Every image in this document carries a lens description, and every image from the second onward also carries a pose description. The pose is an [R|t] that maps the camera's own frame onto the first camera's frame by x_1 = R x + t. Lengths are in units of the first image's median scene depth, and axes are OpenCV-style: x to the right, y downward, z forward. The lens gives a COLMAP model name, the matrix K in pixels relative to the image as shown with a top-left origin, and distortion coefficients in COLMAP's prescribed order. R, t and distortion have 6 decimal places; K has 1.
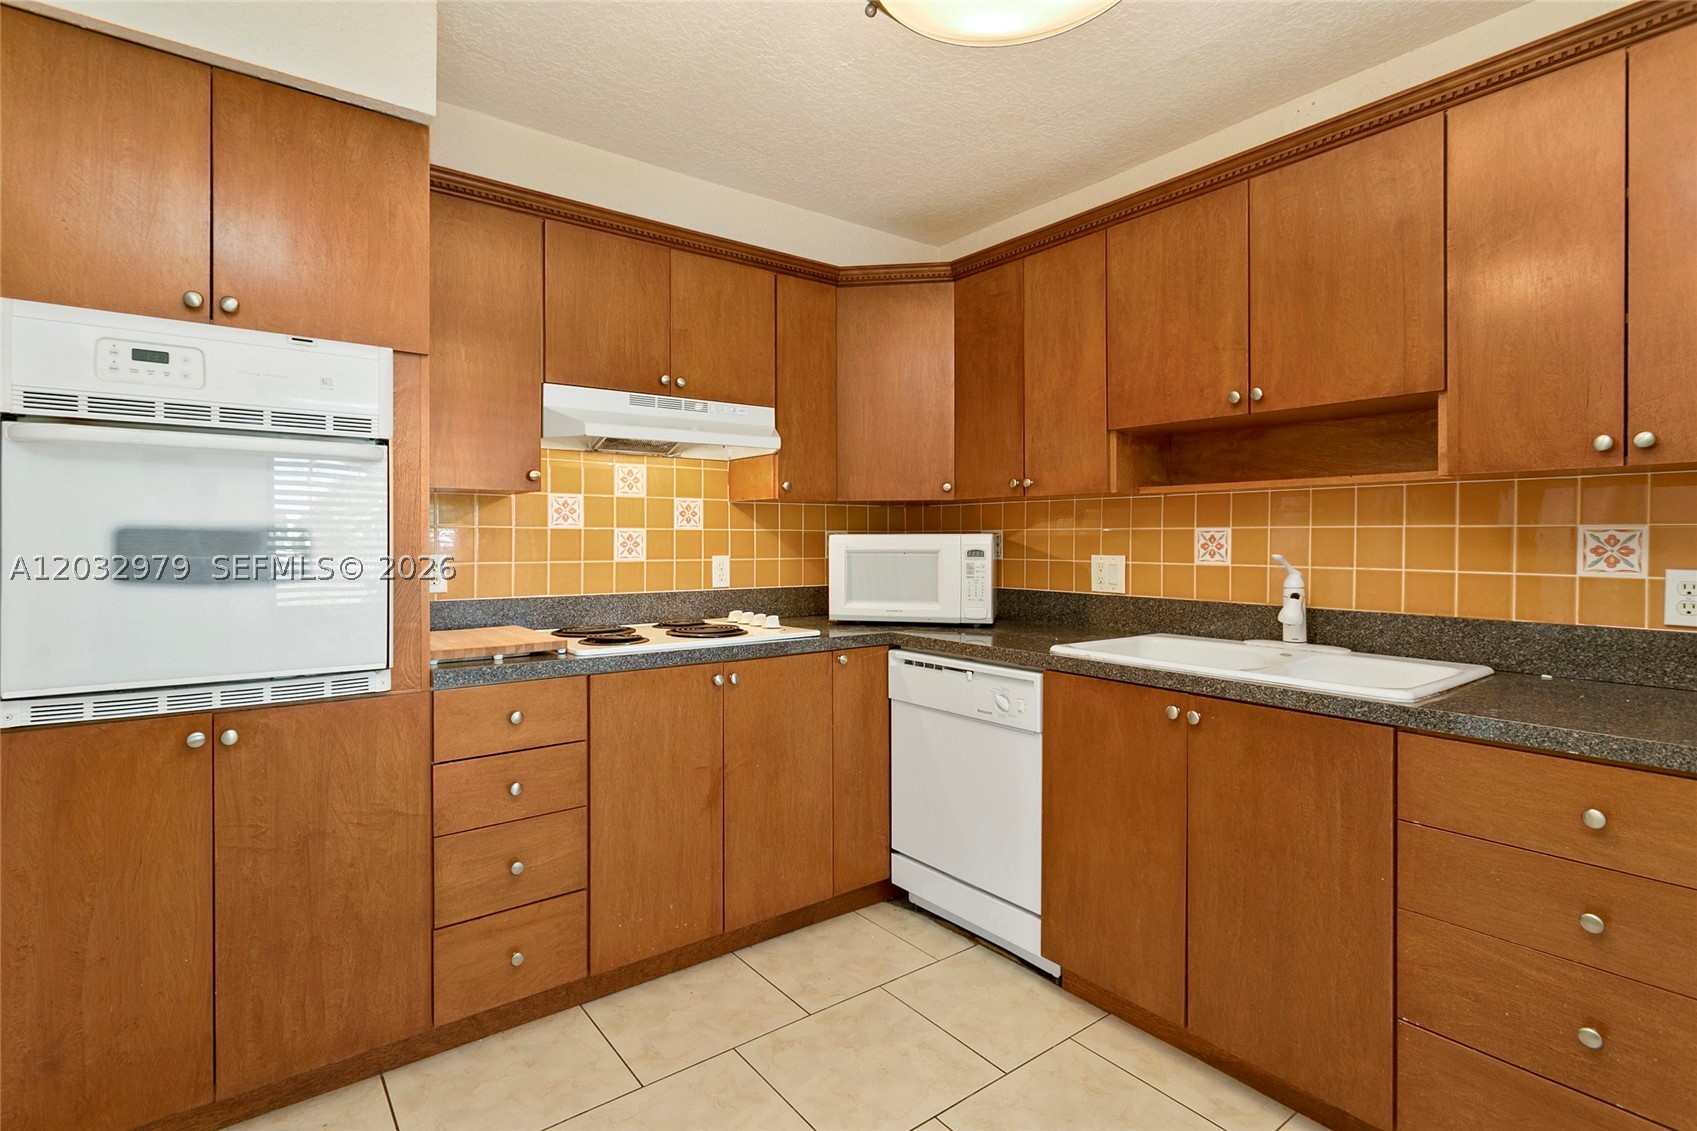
lens RADIAL K [[807.0, 0, 847.7], [0, 807.0, 540.9], [0, 0, 1]] dist [-0.001180, 0.000125]
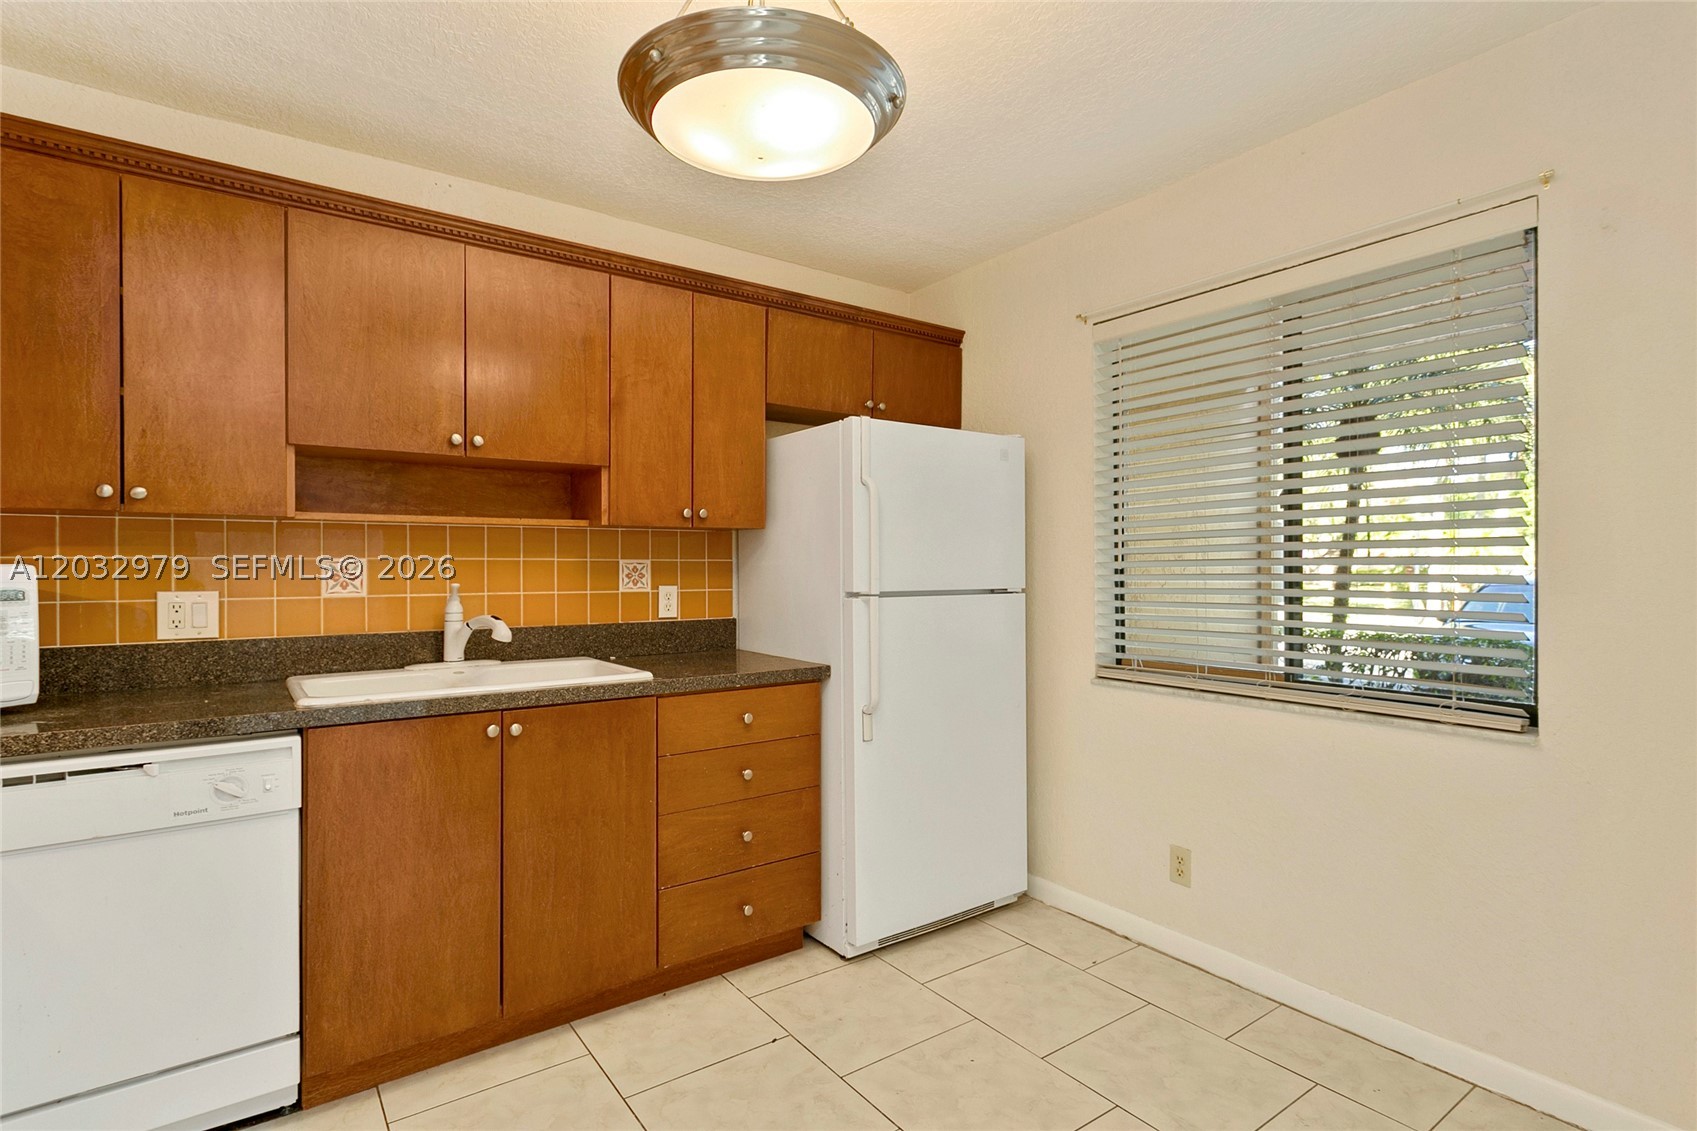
lens RADIAL K [[843.6, 0, 848.5], [0, 843.6, 565.5], [0, 0, 1]] dist [0.004606, 0.000313]
pose [[0.032869, -0.002770, 0.999456, -0.606866], [0.004339, 0.999987, 0.002629, -0.008712], [-0.999450, 0.004250, 0.032881, 0.415387]]
